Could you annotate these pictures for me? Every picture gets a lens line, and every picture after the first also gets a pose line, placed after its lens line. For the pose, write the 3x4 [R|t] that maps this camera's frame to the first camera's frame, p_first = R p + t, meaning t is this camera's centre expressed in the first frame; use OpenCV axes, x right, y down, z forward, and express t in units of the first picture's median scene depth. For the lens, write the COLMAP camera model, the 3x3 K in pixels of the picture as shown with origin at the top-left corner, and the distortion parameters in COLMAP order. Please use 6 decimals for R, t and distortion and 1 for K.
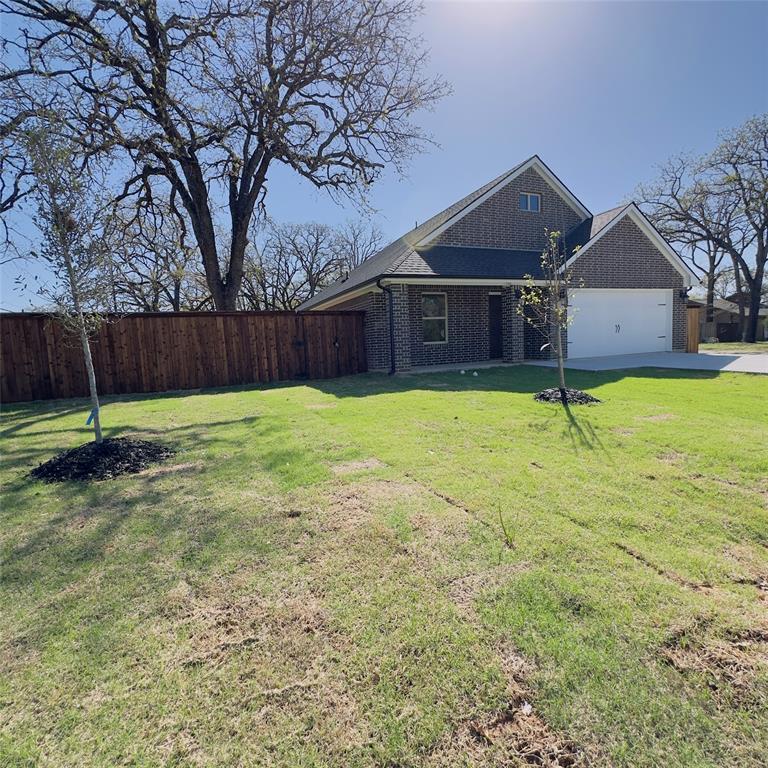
lens RADIAL K [[398.4, 0, 384.4], [0, 398.4, 379.8], [0, 0, 1]] dist [-0.005022, 0.002297]
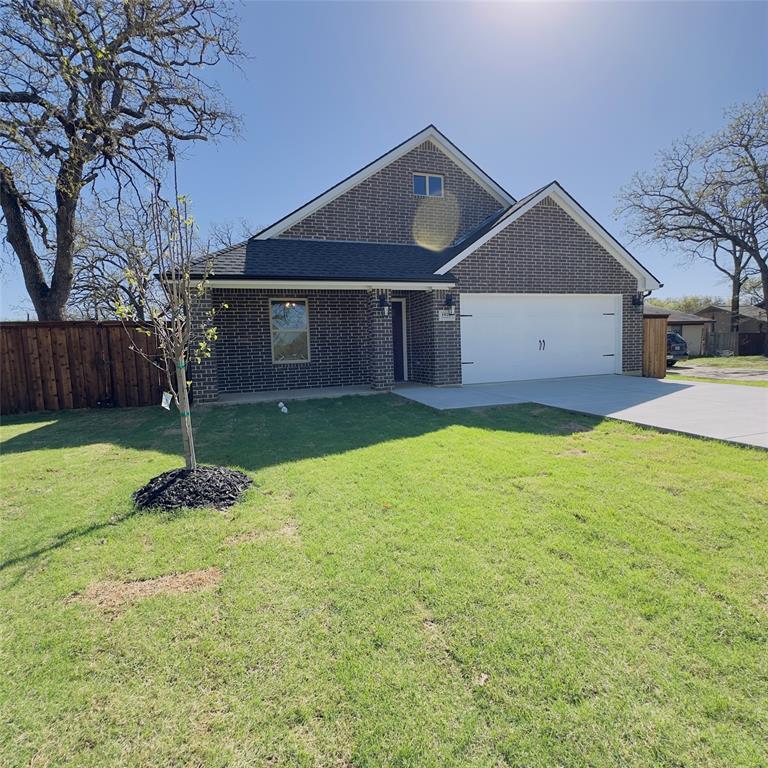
lens RADIAL K [[398.4, 0, 386.2], [0, 398.4, 379.7], [0, 0, 1]] dist [-0.005022, 0.002297]
pose [[0.997314, 0.015983, -0.071479, 0.377433], [-0.016812, 0.999798, -0.011009, -0.052124], [0.071288, 0.012181, 0.997381, 0.224413]]
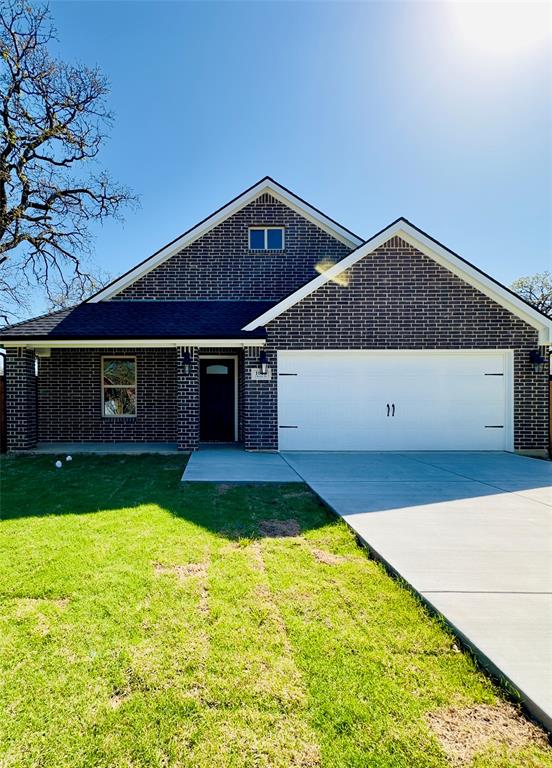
lens RADIAL K [[370.6, 0, 220.4], [0, 370.6, 406.4], [0, 0, 1]] dist [0.000731, -0.001031]
pose [[0.921134, 0.051583, -0.385814, 0.628141], [-0.079788, 0.995155, -0.057443, -0.086291], [0.380982, 0.083696, 0.920787, 0.371805]]
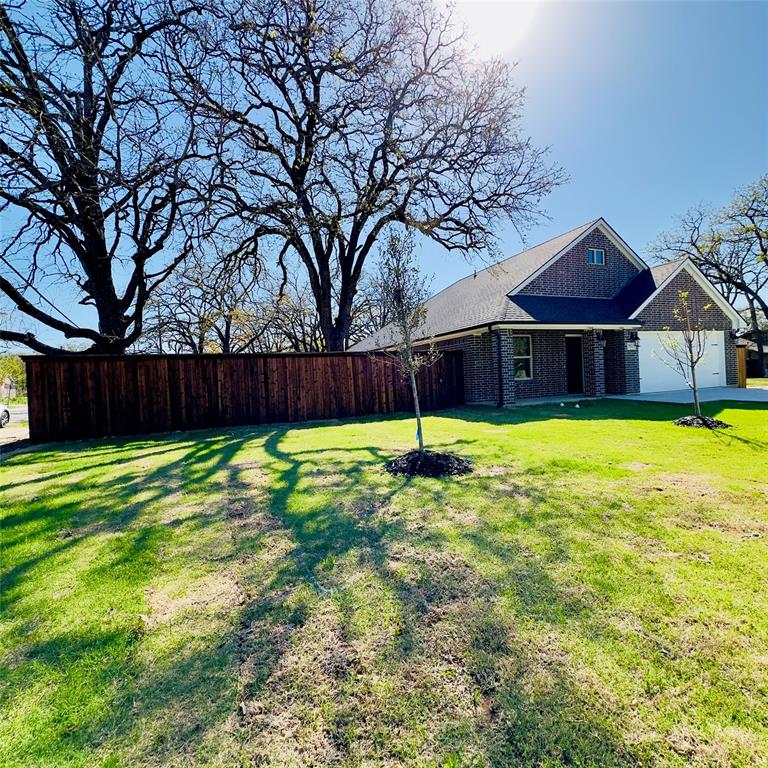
lens RADIAL K [[398.4, 0, 381.8], [0, 398.4, 381.2], [0, 0, 1]] dist [-0.005022, 0.002297]
pose [[0.999966, 0.000298, -0.008223, -0.262992], [-0.001005, 0.996289, -0.086060, 0.010382], [0.008167, 0.086065, 0.996256, -0.124887]]
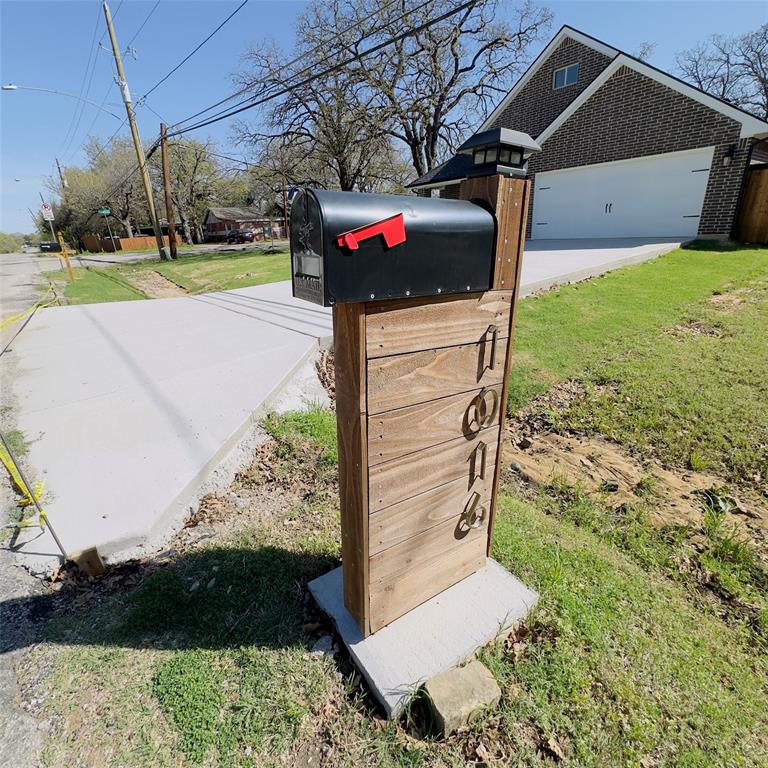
lens RADIAL K [[398.4, 0, 381.1], [0, 398.4, 388.1], [0, 0, 1]] dist [-0.005022, 0.002297]
pose [[0.279098, 0.392362, -0.876446, 1.601334], [-0.049941, 0.917410, 0.394797, -0.090850], [0.958963, -0.066416, 0.275642, 0.211002]]
